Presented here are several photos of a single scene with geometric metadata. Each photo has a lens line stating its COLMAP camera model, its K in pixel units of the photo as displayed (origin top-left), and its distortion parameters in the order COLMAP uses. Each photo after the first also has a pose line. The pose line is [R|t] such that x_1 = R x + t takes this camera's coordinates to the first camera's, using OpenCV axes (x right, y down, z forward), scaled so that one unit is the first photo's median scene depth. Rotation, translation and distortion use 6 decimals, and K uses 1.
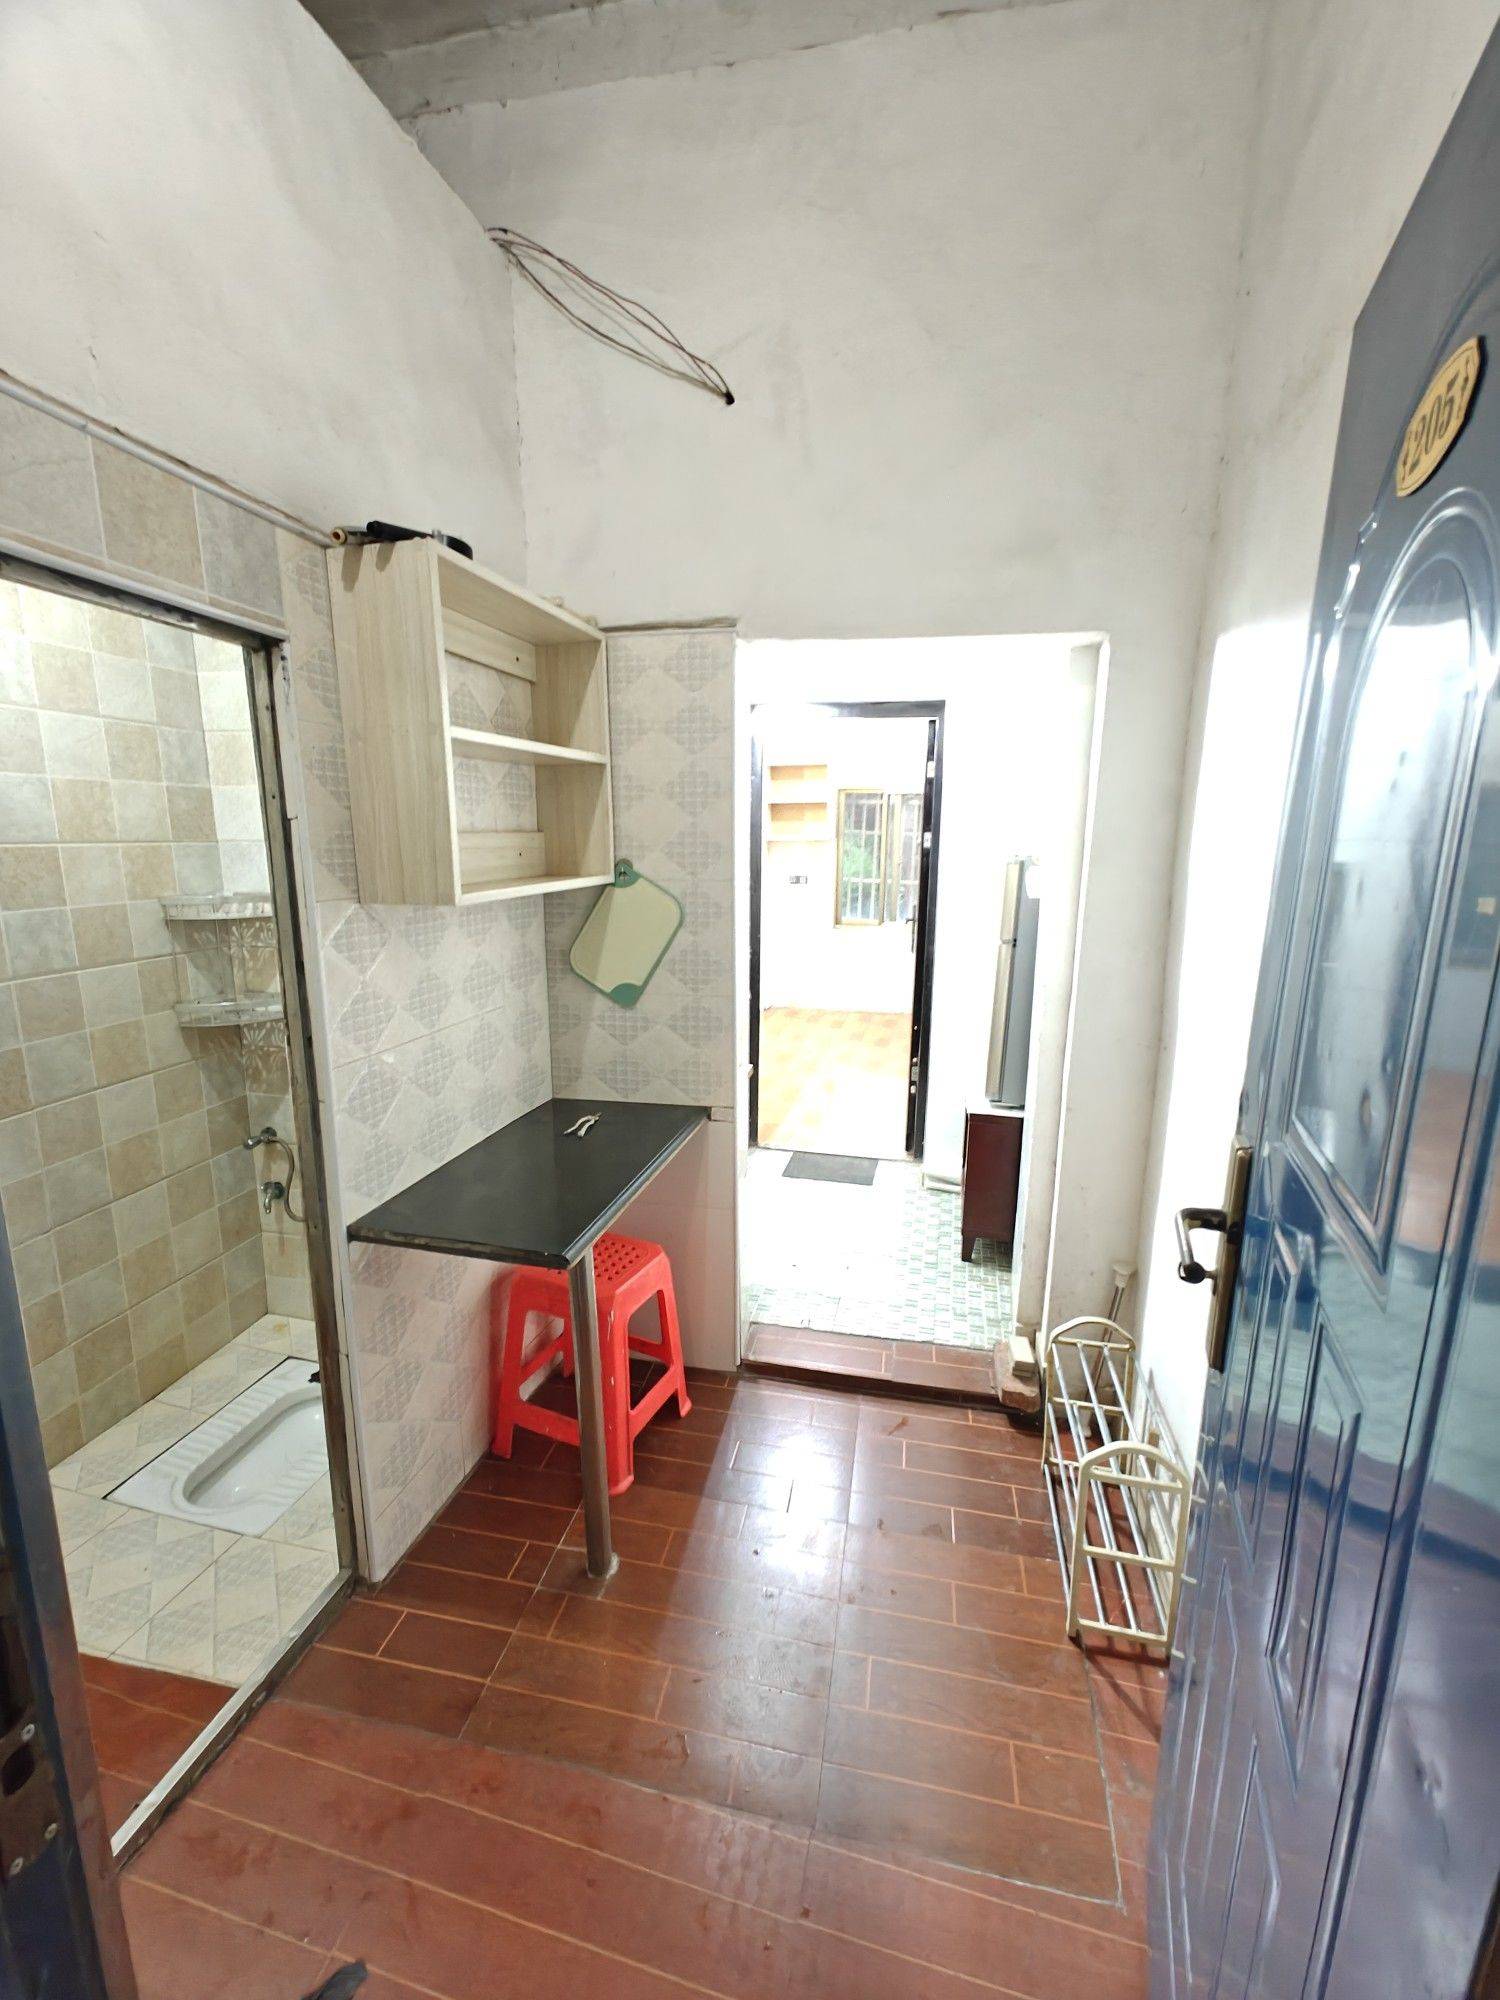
lens RADIAL K [[852.9, 0, 745.5], [0, 852.9, 998.1], [0, 0, 1]] dist [0.022214, -0.000070]
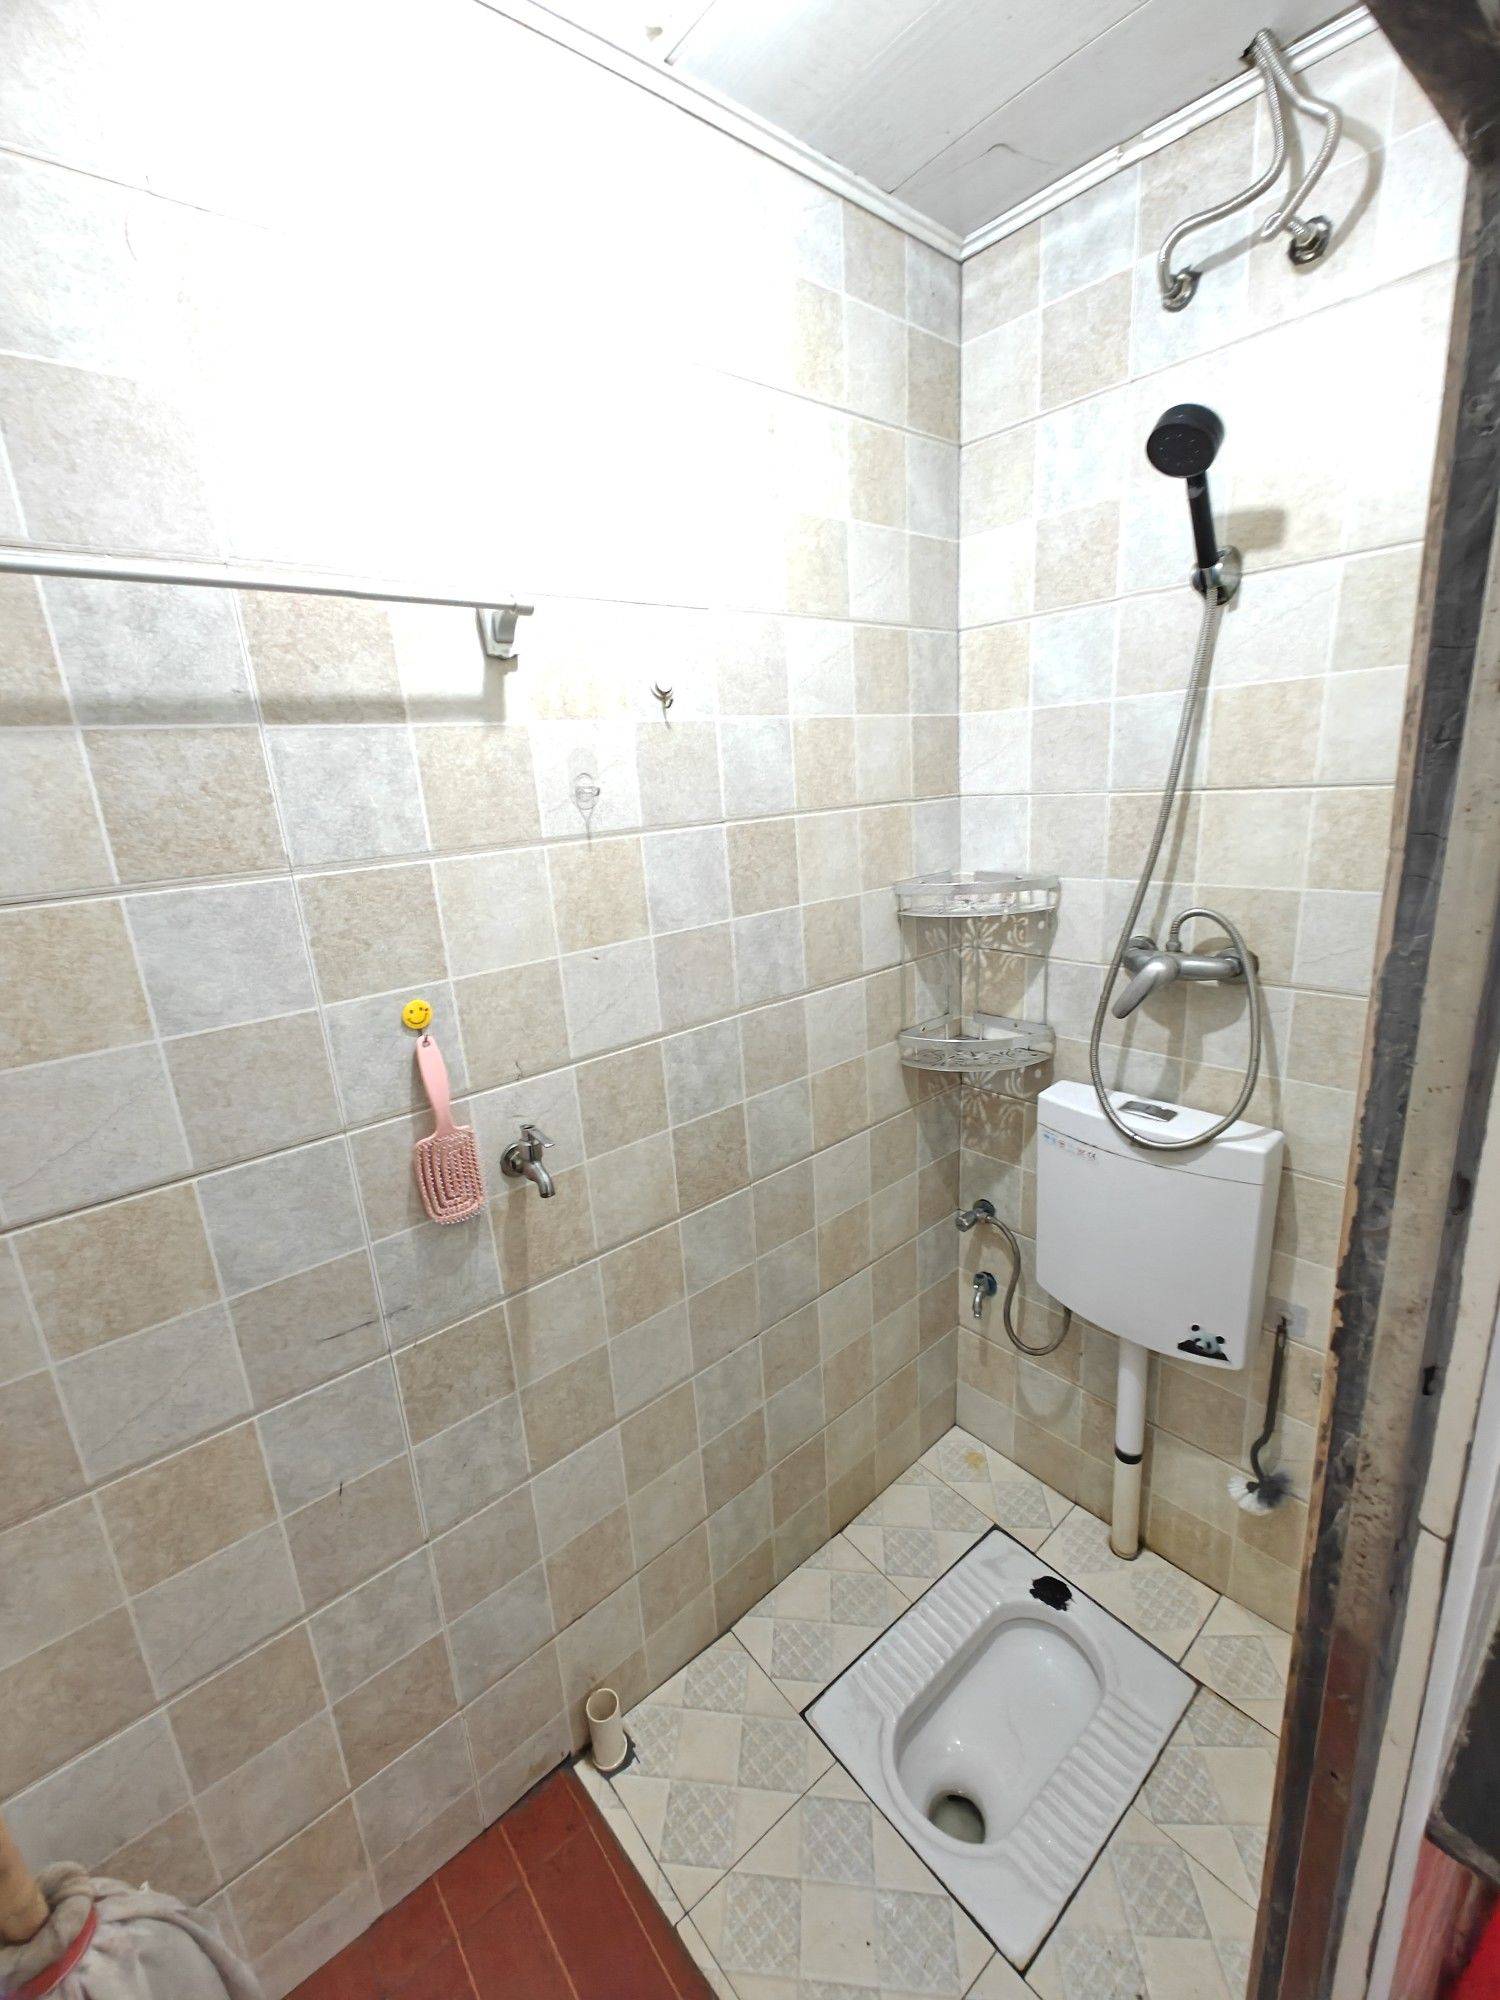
lens RADIAL K [[852.9, 0, 749.7], [0, 852.9, 999.5], [0, 0, 1]] dist [0.022214, -0.000070]
pose [[0.807860, 0.098417, -0.581100, -0.358569], [-0.049751, 0.993828, 0.099152, -0.084848], [0.587271, -0.051191, 0.807770, 0.363187]]
